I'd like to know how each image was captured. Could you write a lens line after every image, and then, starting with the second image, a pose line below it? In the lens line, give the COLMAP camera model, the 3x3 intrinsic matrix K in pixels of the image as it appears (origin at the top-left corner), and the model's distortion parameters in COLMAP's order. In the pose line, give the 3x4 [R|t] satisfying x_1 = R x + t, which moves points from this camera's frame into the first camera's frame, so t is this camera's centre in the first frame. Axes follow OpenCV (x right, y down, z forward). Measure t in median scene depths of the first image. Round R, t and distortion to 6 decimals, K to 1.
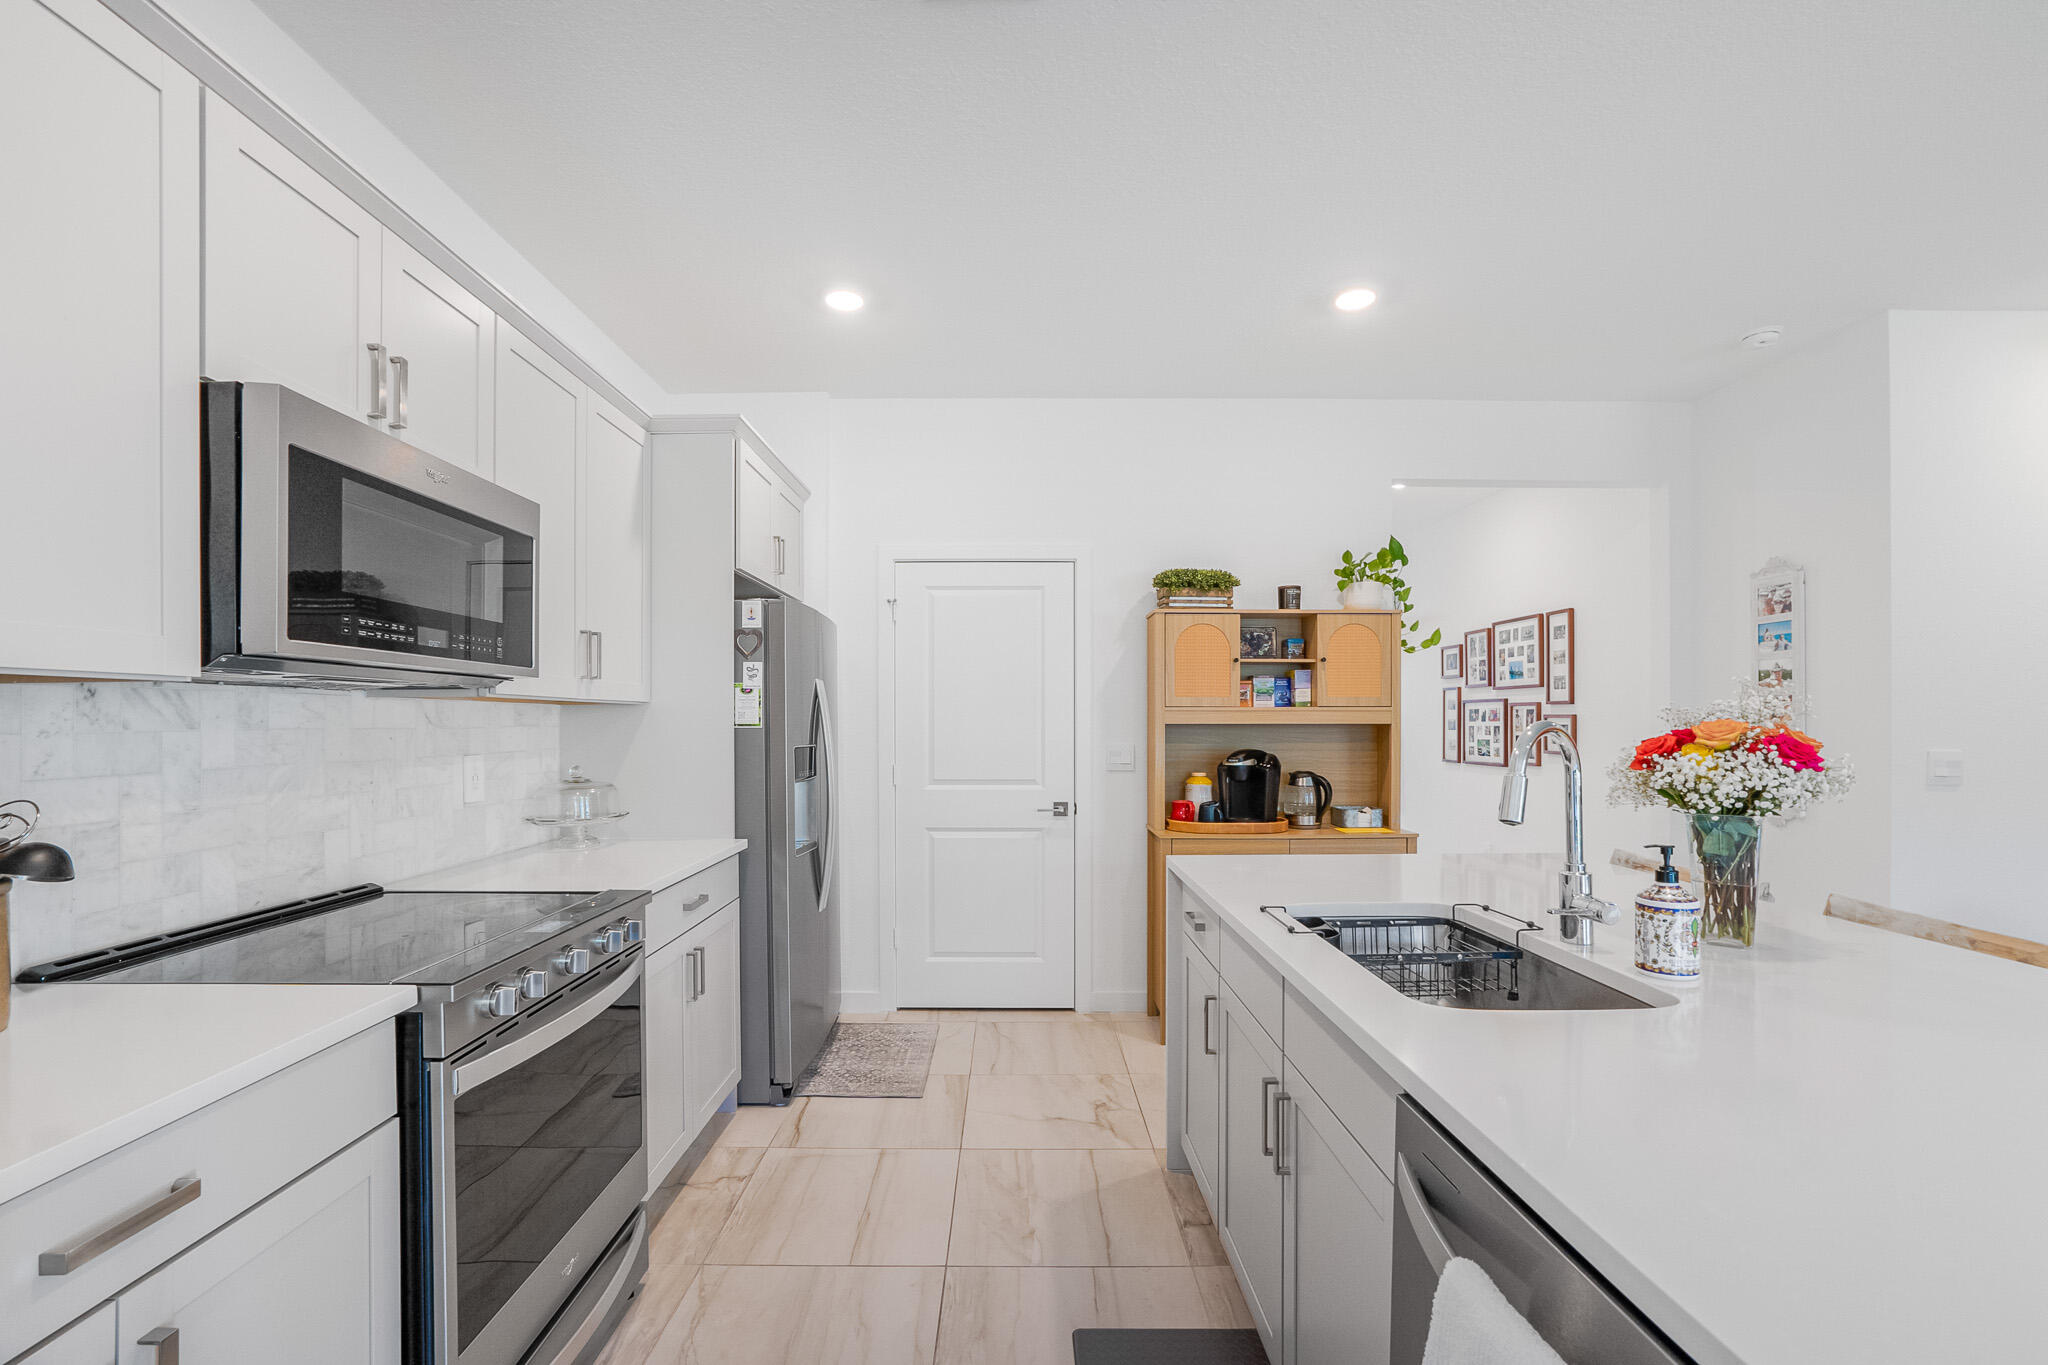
lens RADIAL K [[988.0, 0, 1019.0], [0, 988.0, 724.6], [0, 0, 1]] dist [0.004864, 0.000741]
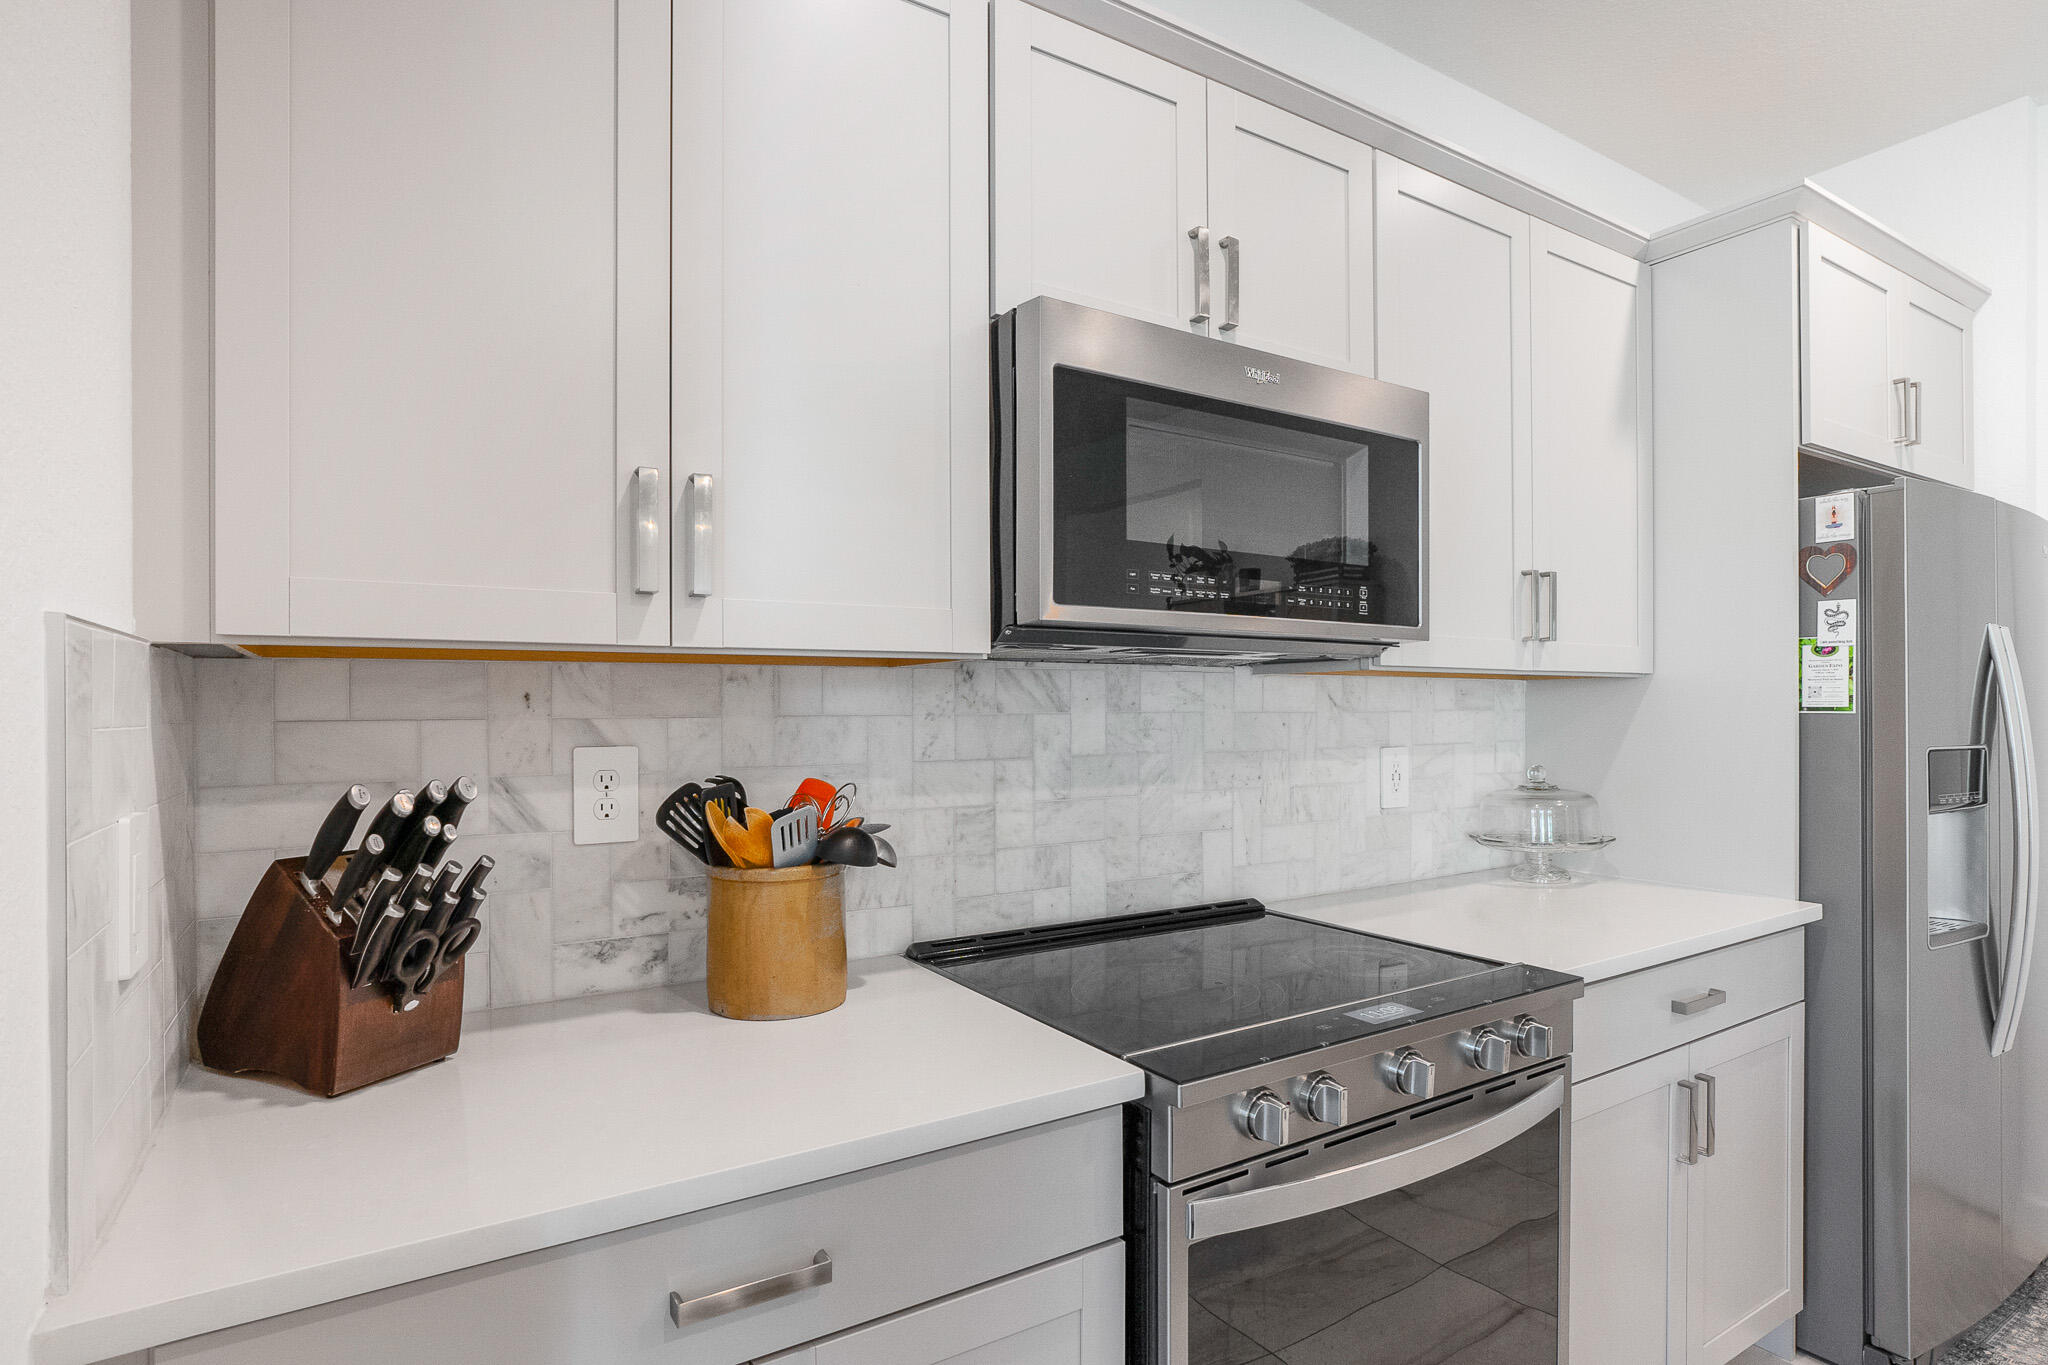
lens RADIAL K [[1077.6, 0, 1025.7], [0, 1077.6, 710.7], [0, 0, 1]] dist [-0.027044, 0.012557]
pose [[0.539794, 0.002591, -0.841793, 0.000888], [-0.000737, 0.999996, 0.002605, 0.000490], [0.841797, -0.000786, 0.539794, 0.355363]]
